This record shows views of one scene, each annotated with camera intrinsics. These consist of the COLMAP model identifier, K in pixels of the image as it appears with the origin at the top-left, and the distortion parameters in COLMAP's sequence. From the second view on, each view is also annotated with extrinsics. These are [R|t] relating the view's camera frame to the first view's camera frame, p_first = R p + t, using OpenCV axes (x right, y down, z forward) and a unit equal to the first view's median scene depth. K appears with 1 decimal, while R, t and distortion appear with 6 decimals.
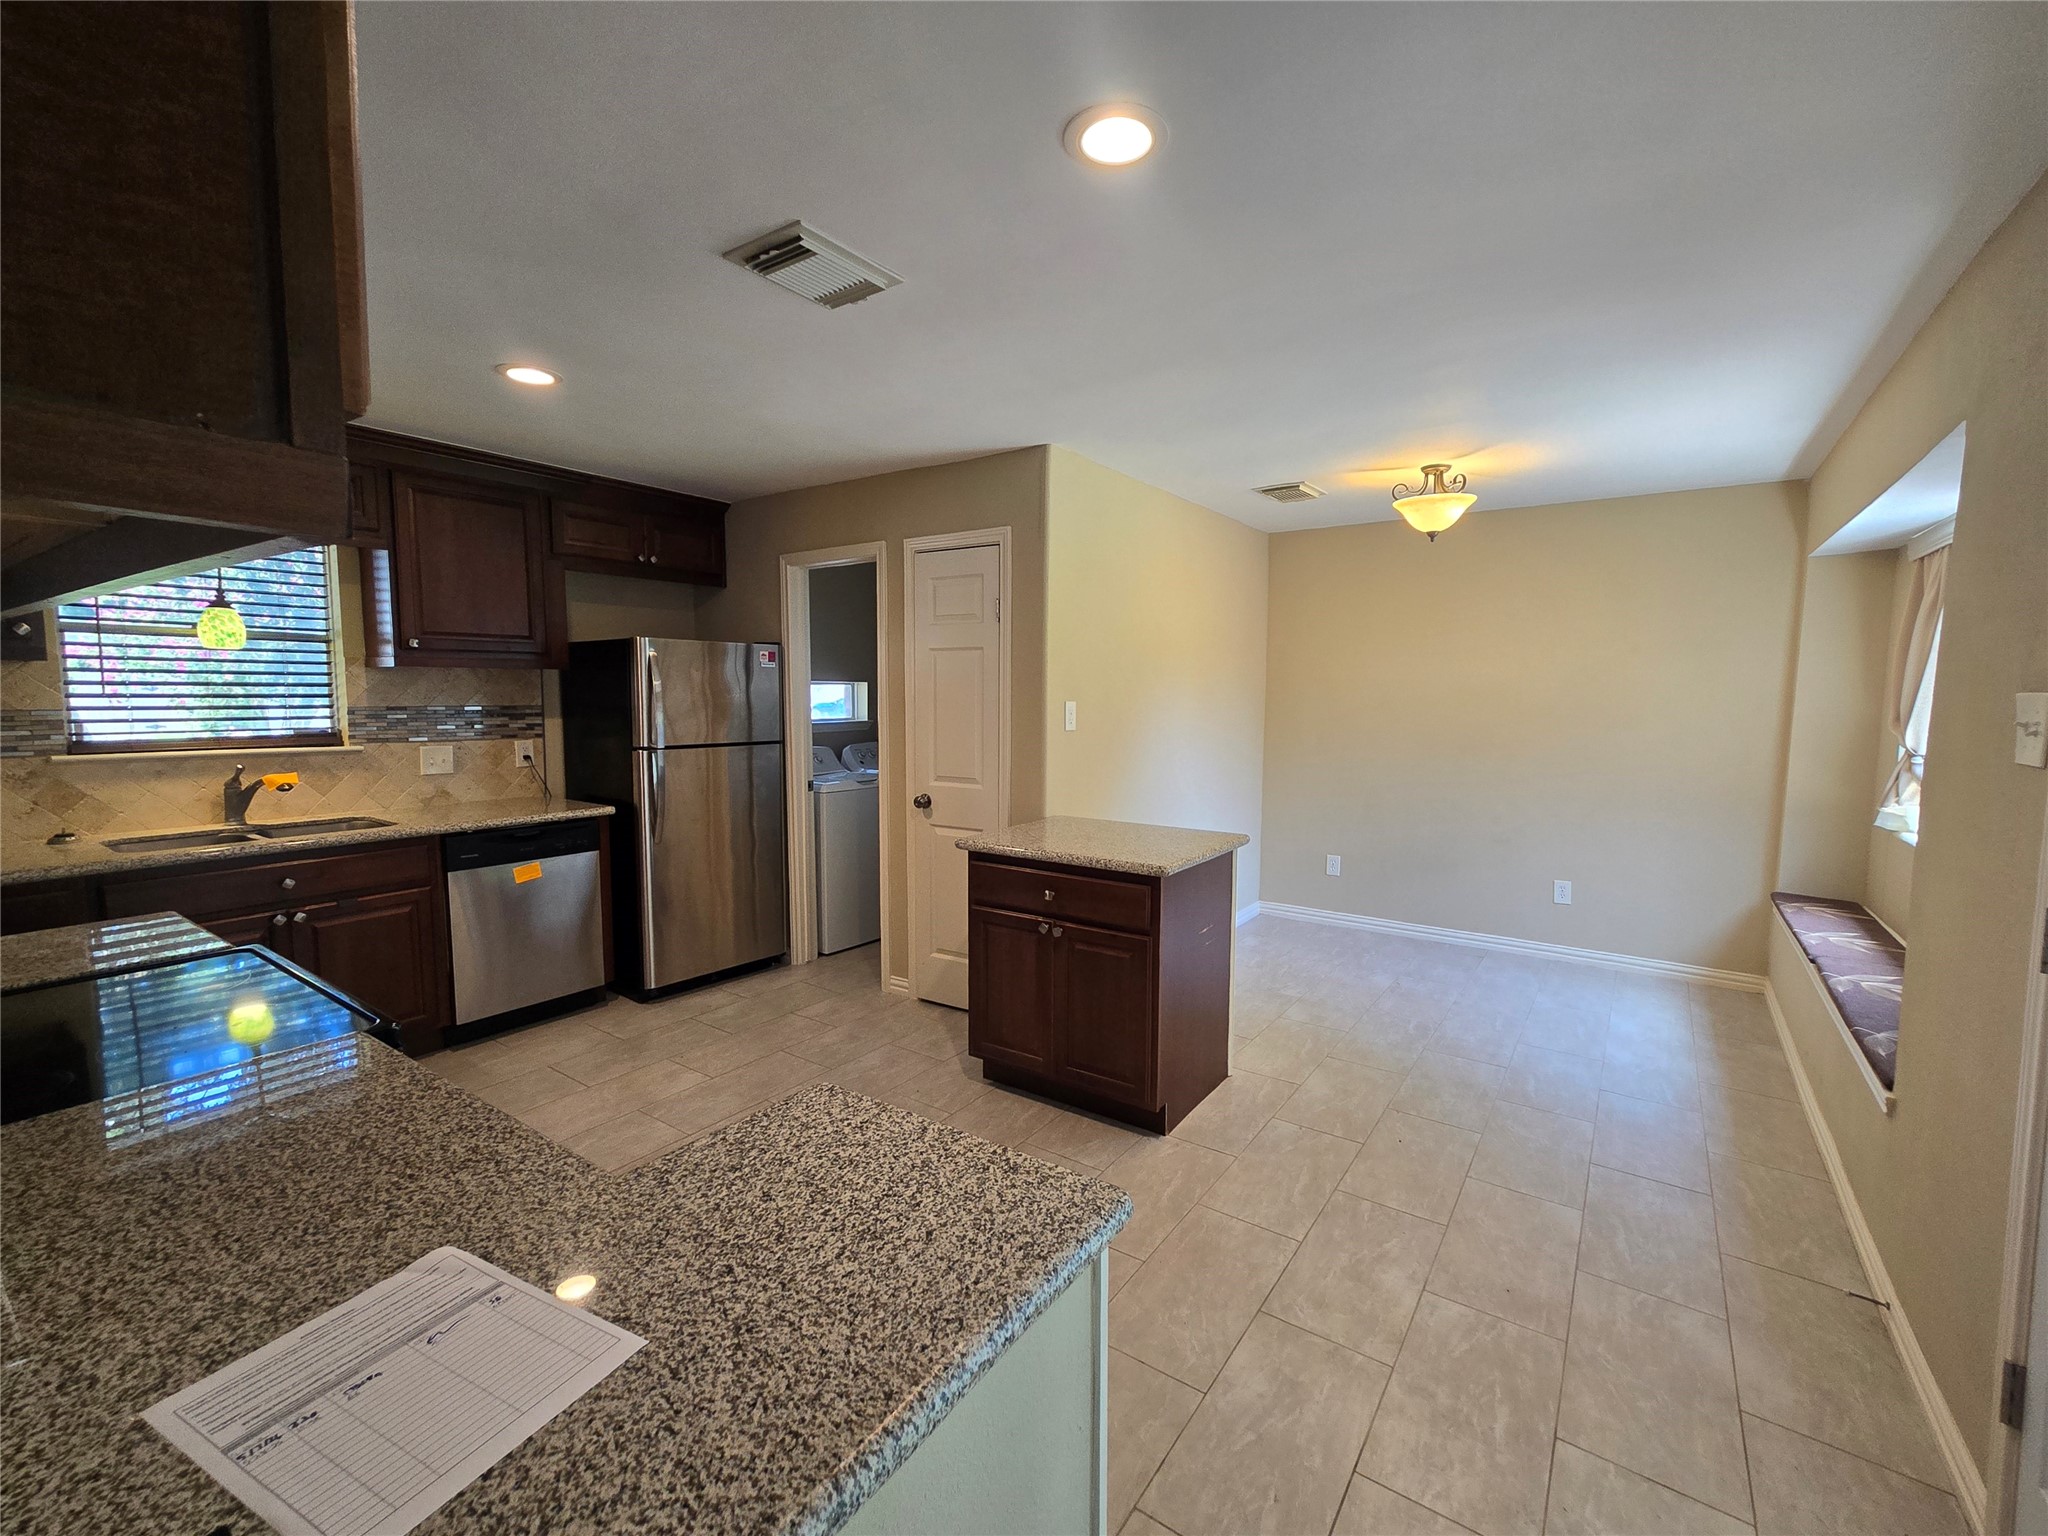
lens RADIAL K [[883.3, 0, 1061.0], [0, 883.3, 762.9], [0, 0, 1]] dist [0.000074, 0.000935]
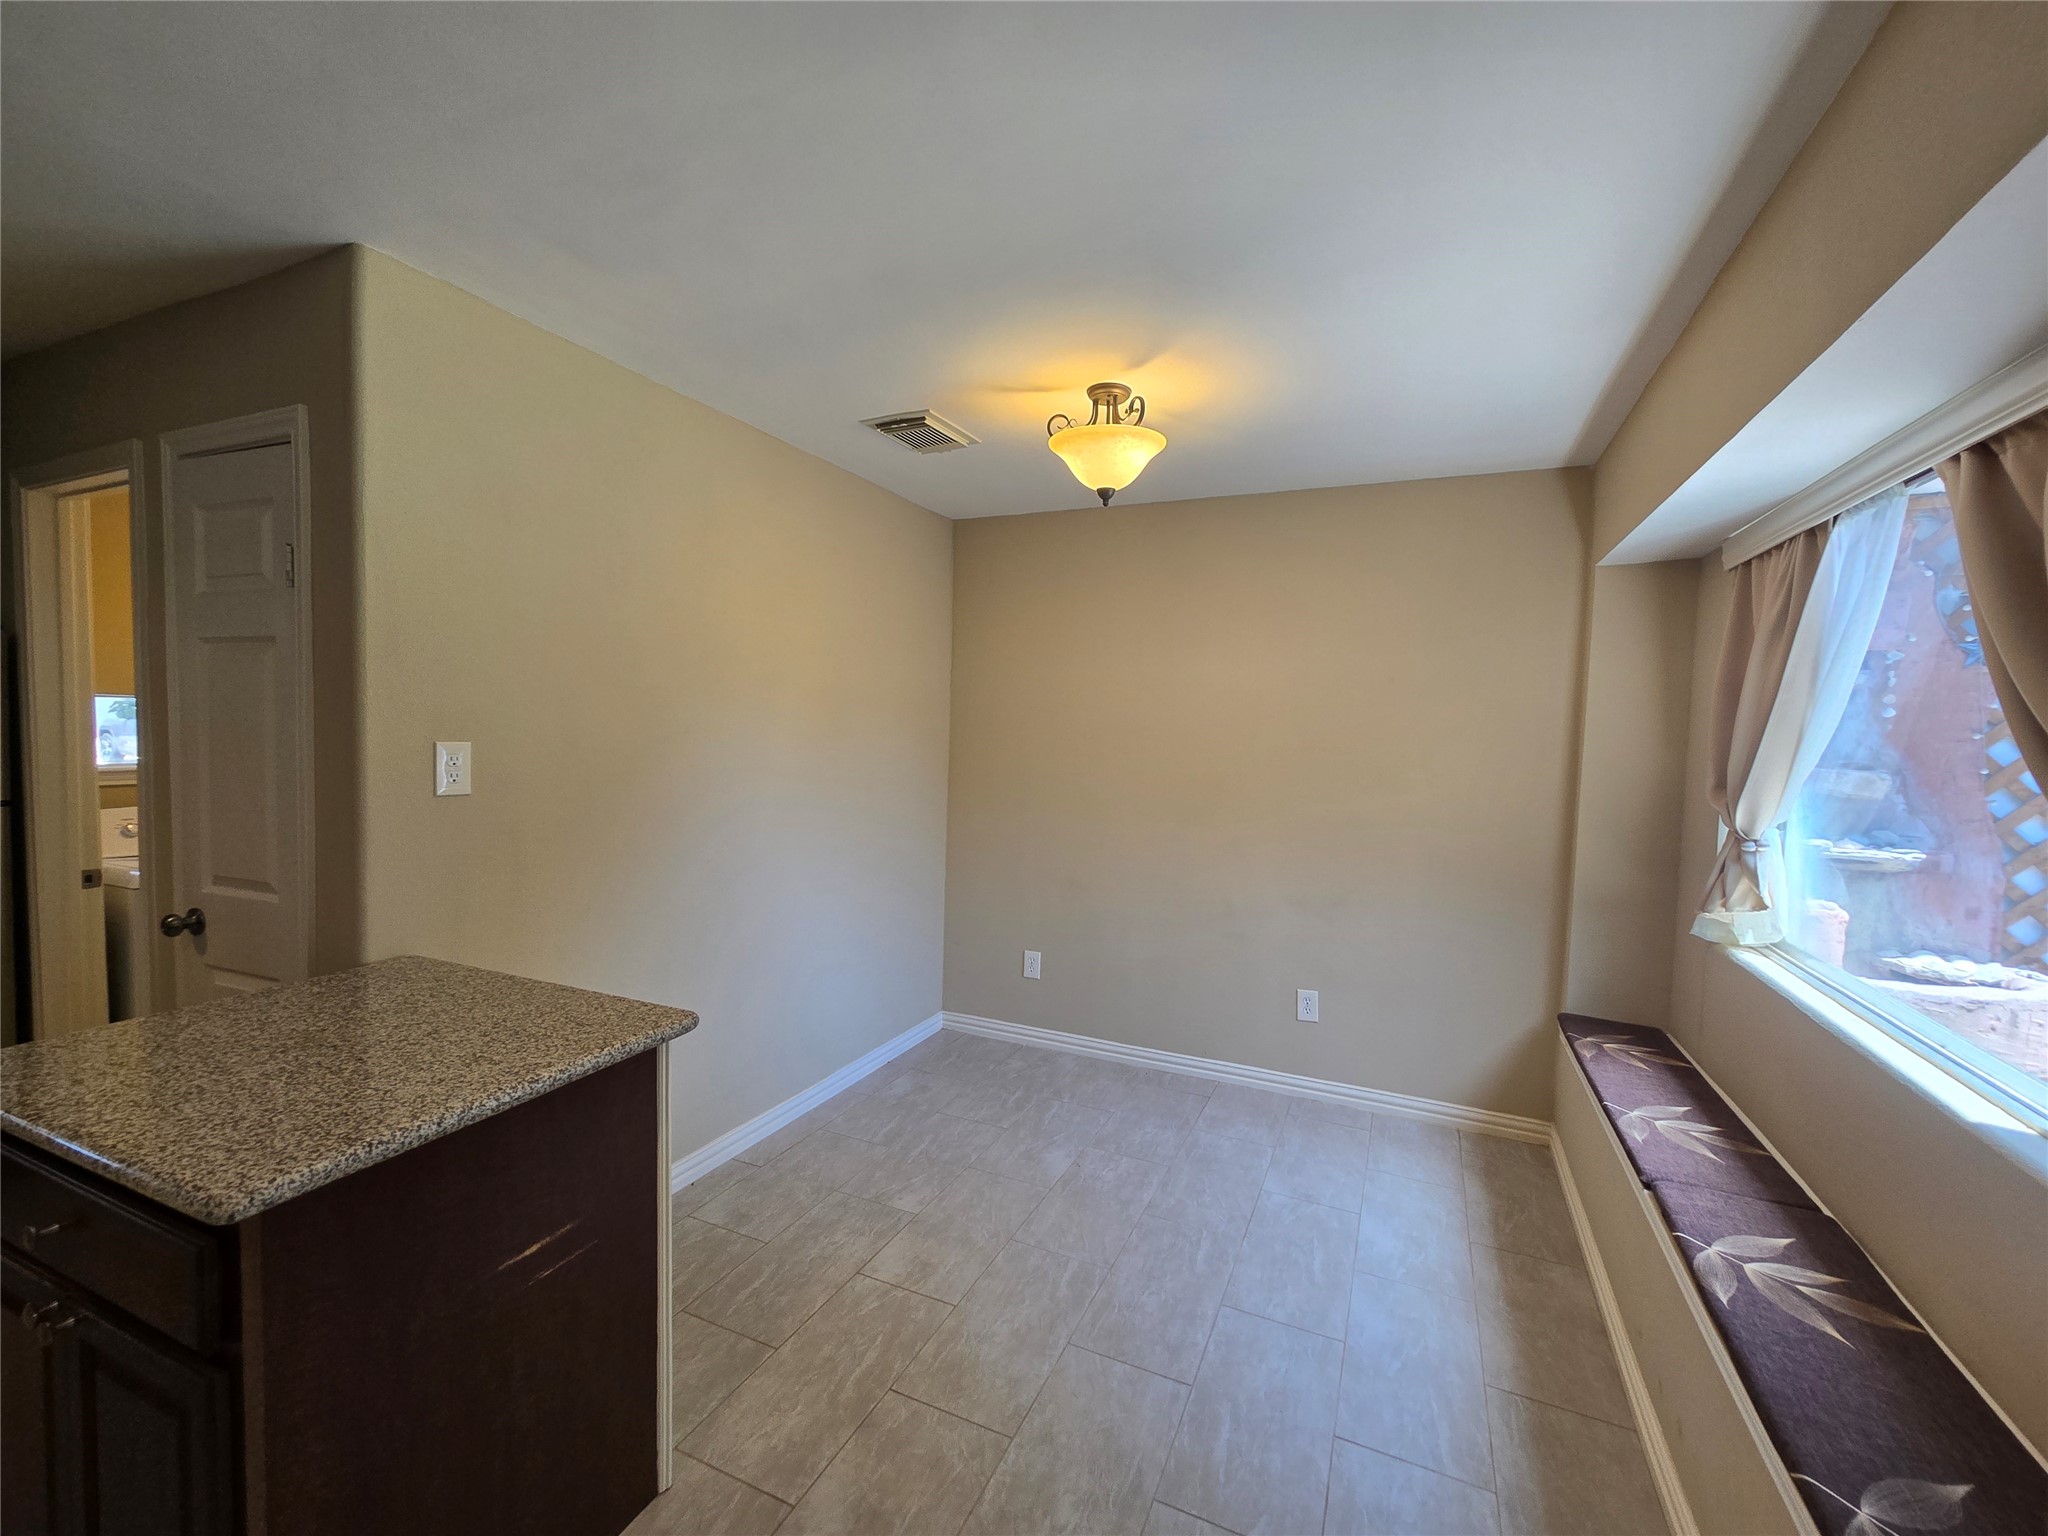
lens RADIAL K [[844.1, 0, 1065.0], [0, 844.1, 768.6], [0, 0, 1]] dist [-0.015019, -0.000056]
pose [[0.980493, 0.011506, 0.196219, 0.280901], [-0.004460, 0.999331, -0.036311, -0.035797], [-0.196506, 0.034728, 0.979888, 0.419797]]
